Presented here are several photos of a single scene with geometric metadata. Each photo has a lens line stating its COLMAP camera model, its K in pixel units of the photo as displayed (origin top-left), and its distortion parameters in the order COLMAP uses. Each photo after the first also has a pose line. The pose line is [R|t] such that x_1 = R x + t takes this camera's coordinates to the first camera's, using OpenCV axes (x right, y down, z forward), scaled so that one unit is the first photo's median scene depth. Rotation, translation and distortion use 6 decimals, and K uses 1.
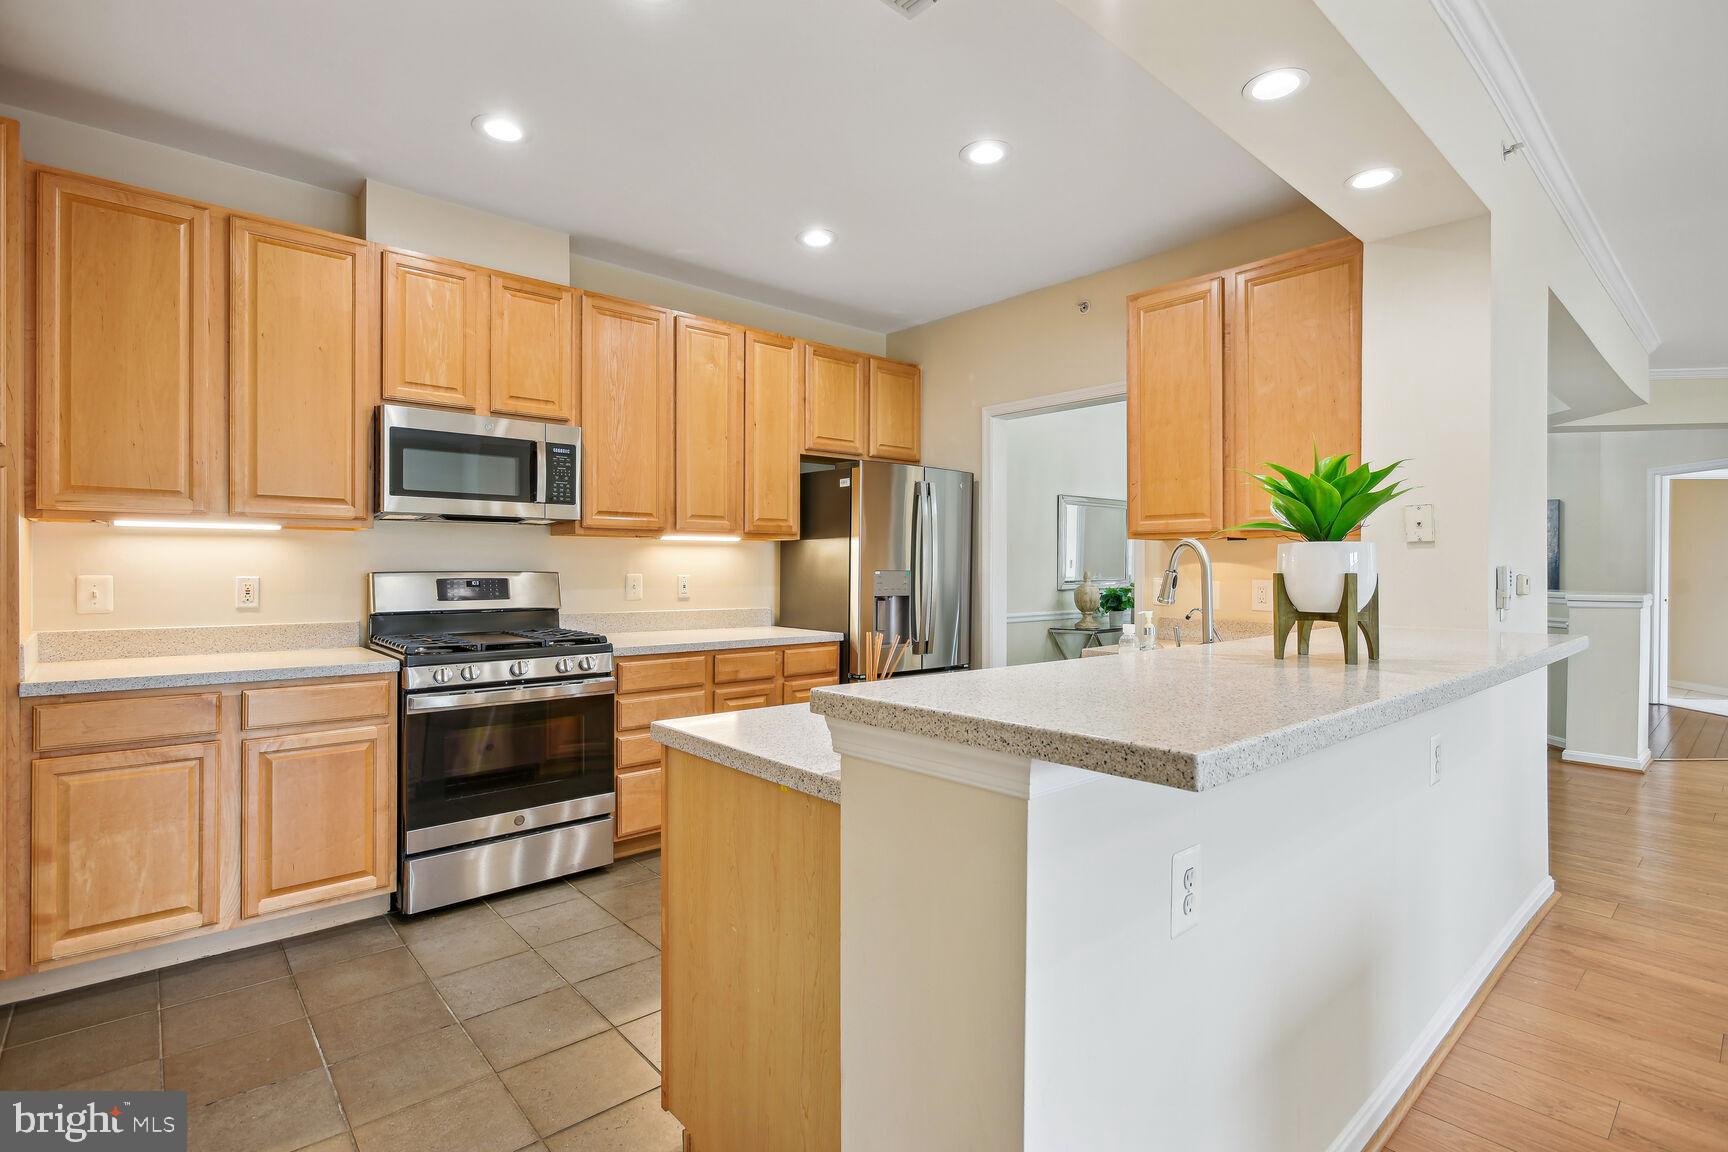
lens RADIAL K [[822.6, 0, 863.2], [0, 822.6, 567.2], [0, 0, 1]] dist [-0.002389, 0.001871]
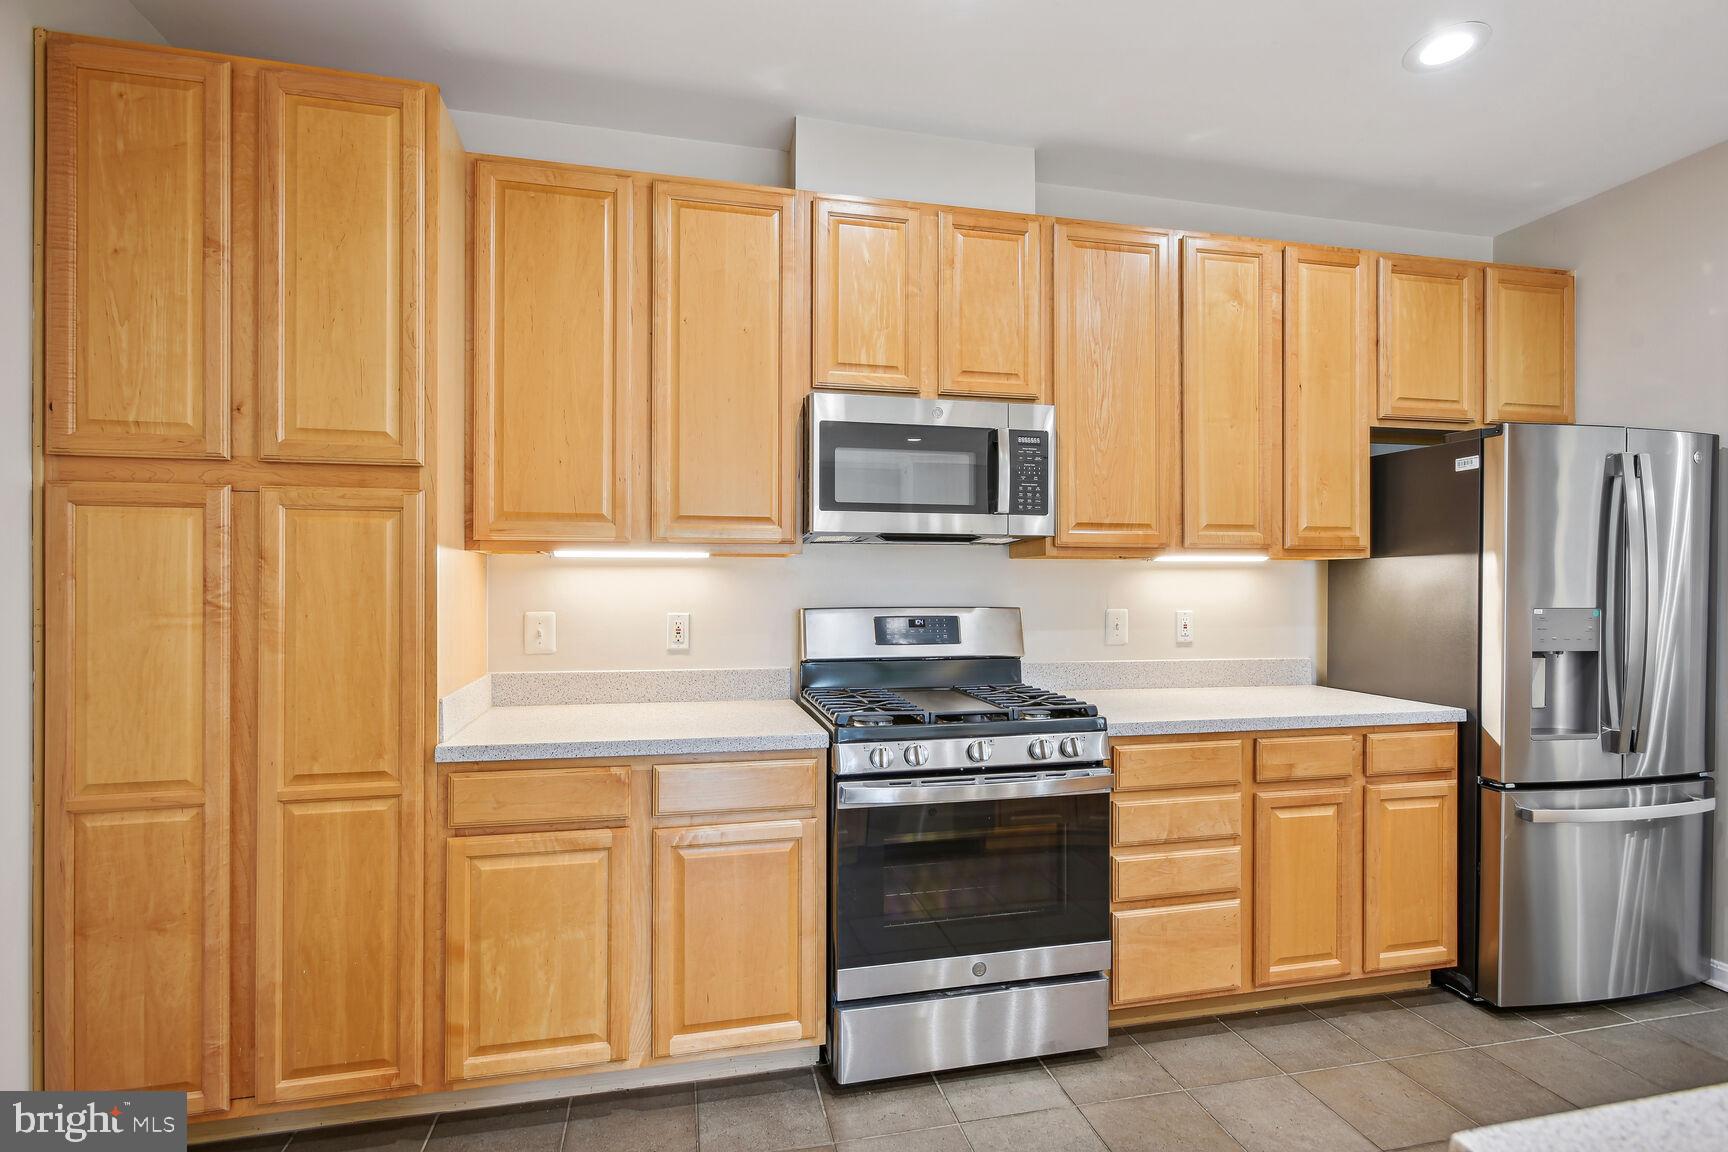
lens RADIAL K [[822.6, 0, 866.1], [0, 822.6, 576.7], [0, 0, 1]] dist [-0.002389, 0.001871]
pose [[0.880710, -0.006222, -0.473615, -0.167174], [0.001049, 0.999937, -0.011186, -0.016315], [0.473655, 0.009354, 0.880661, 0.329827]]
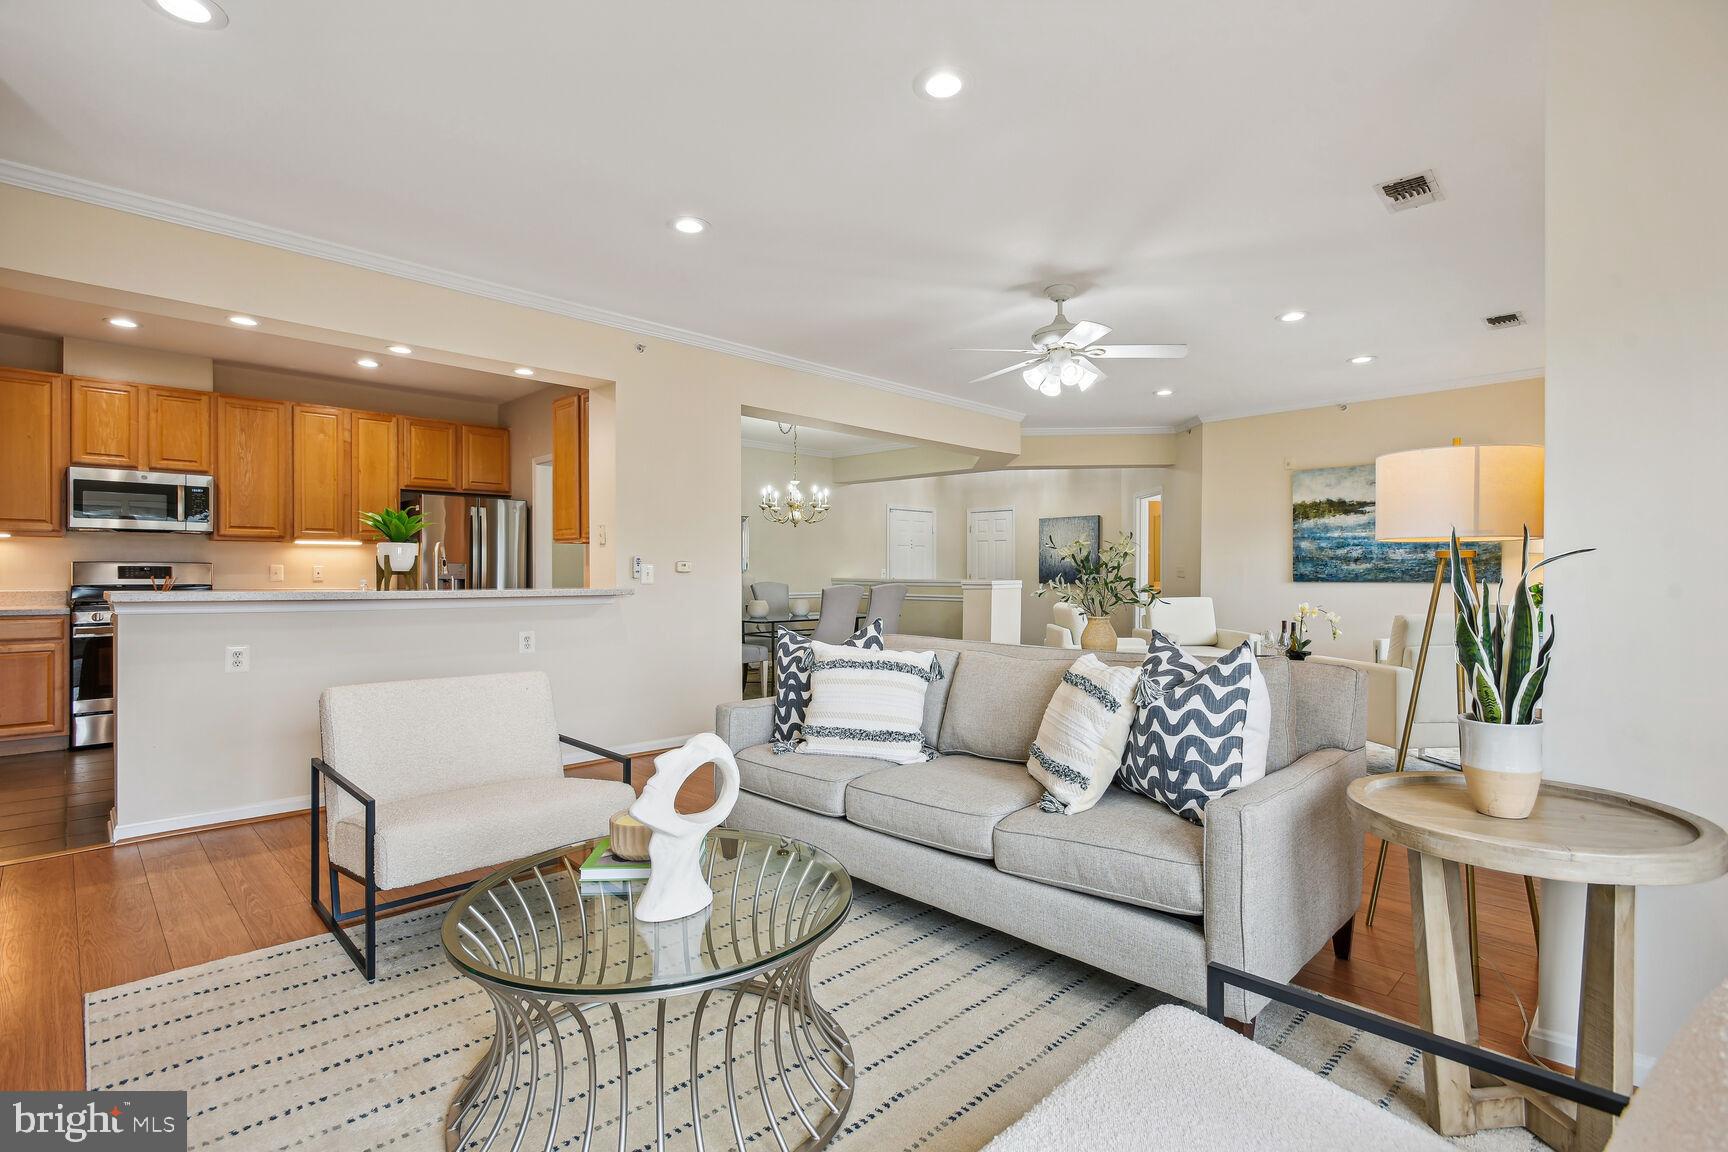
lens RADIAL K [[822.6, 0, 867.7], [0, 822.6, 572.1], [0, 0, 1]] dist [-0.002389, 0.001871]
pose [[0.998471, -0.001305, 0.055267, 1.001315], [0.001503, 0.999993, -0.003533, 0.037838], [-0.055262, 0.003610, 0.998465, -0.837900]]
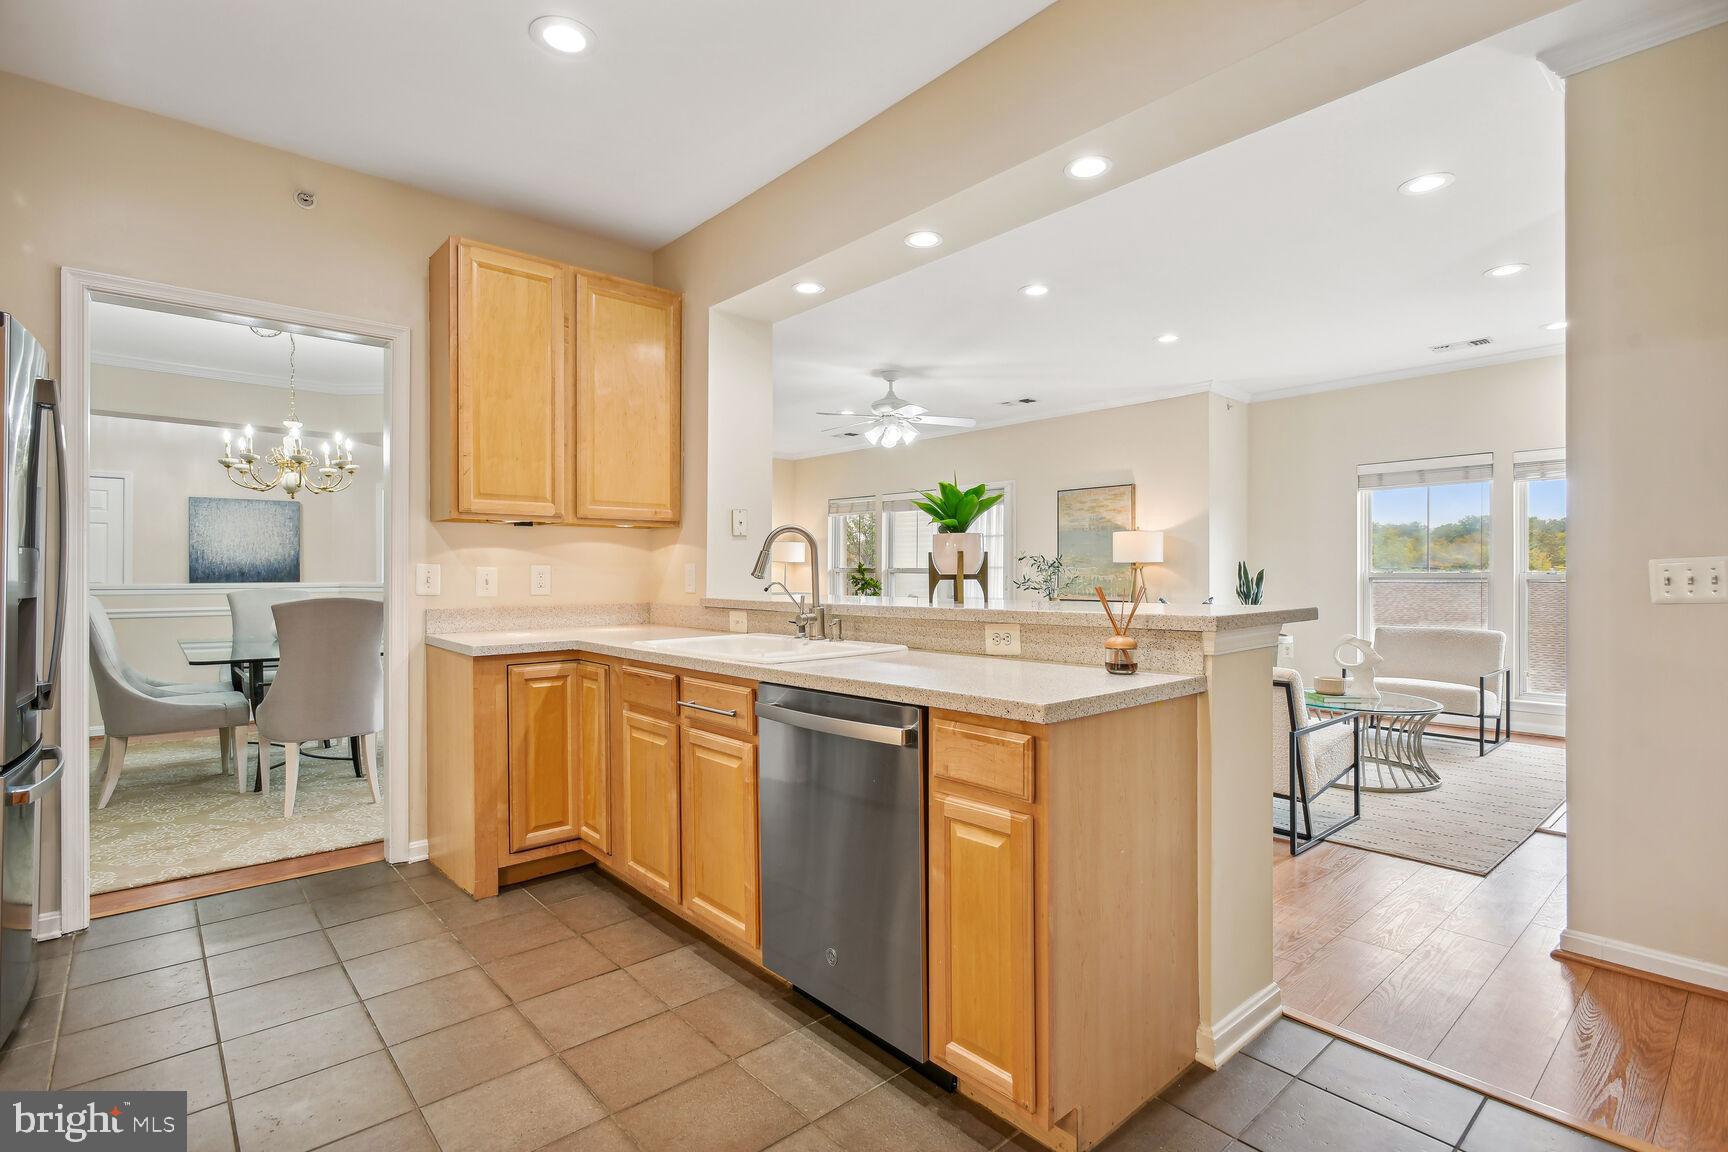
lens RADIAL K [[822.6, 0, 868.9], [0, 822.6, 572.9], [0, 0, 1]] dist [-0.002389, 0.001871]
pose [[-0.005781, -0.002923, 0.999979, -0.600401], [0.002199, 0.999993, 0.002936, 0.024395], [-0.999981, 0.002216, -0.005774, 0.632308]]
